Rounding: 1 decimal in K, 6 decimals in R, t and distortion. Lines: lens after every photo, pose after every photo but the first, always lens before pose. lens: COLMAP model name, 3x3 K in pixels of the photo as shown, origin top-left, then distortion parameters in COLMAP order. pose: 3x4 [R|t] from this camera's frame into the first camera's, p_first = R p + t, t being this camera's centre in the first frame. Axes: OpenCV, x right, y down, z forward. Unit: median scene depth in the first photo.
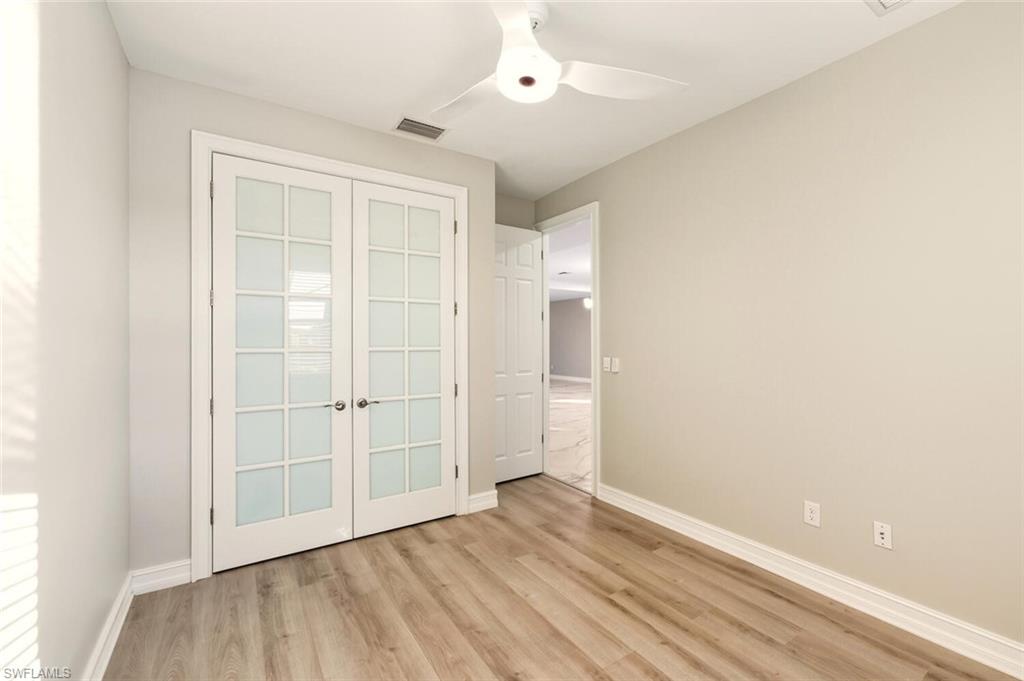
lens RADIAL K [[431.1, 0, 511.9], [0, 431.1, 341.7], [0, 0, 1]] dist [-0.001163, 0.000135]
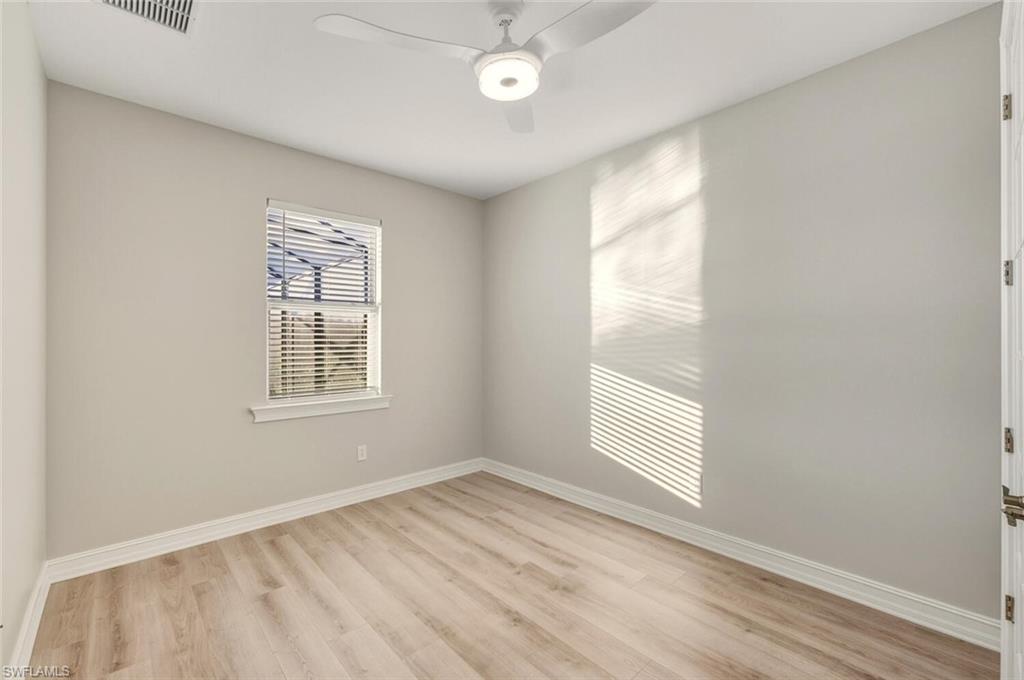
lens RADIAL K [[431.1, 0, 511.6], [0, 431.1, 340.8], [0, 0, 1]] dist [-0.001163, 0.000135]
pose [[-0.985179, 0.000418, -0.171532, 0.195023], [0.001116, 0.999991, -0.003977, 0.004843], [0.171528, -0.004110, -0.985171, 1.890503]]
